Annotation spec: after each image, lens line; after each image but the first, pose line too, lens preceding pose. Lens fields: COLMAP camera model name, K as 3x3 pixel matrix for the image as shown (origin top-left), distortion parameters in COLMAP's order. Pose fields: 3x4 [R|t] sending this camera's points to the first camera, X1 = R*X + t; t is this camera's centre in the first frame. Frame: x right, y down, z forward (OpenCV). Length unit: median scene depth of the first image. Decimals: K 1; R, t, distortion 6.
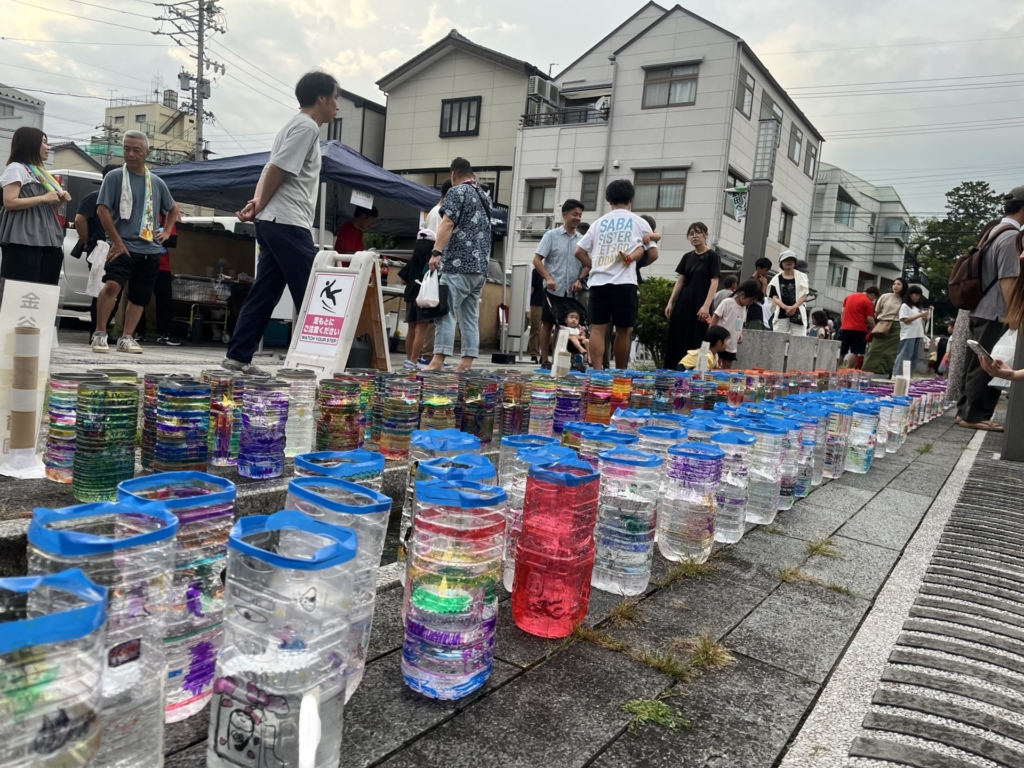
lens RADIAL K [[786.9, 0, 512.0], [0, 786.9, 384.0], [0, 0, 1]] dist [0.061616, -0.093758]
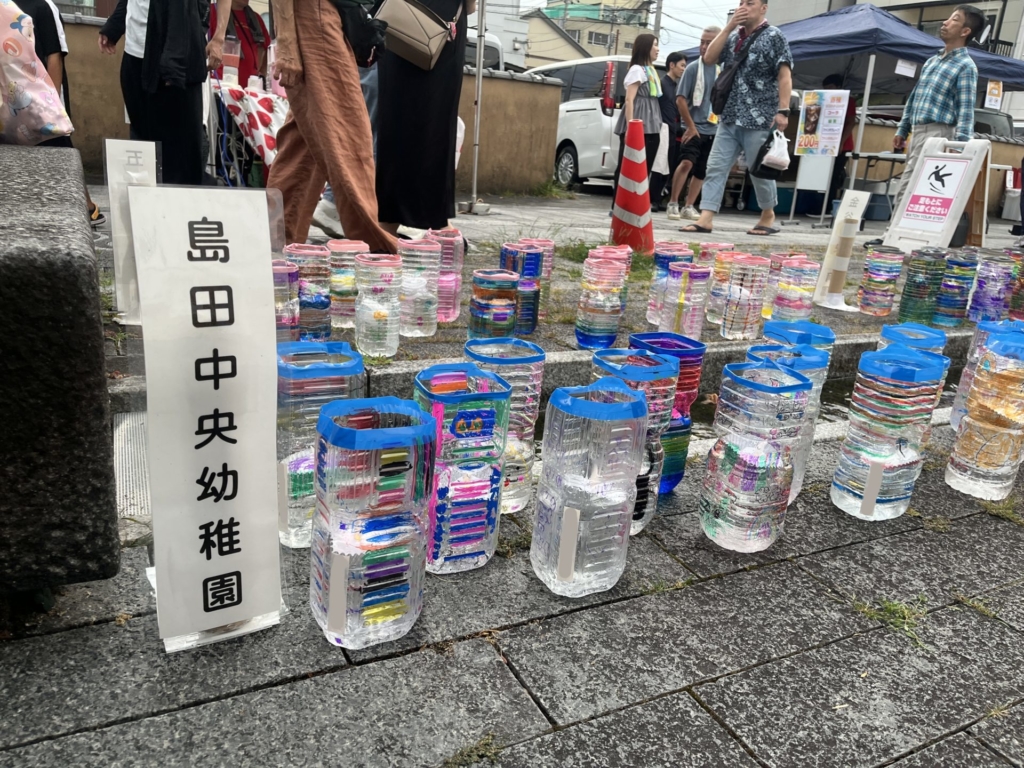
lens RADIAL K [[786.9, 0, 512.0], [0, 786.9, 384.0], [0, 0, 1]] dist [0.061616, -0.093758]
pose [[0.868159, 0.123941, -0.480560, -0.175515], [-0.039607, 0.982528, 0.181851, -0.002927], [0.494703, -0.138842, 0.857900, -0.352817]]
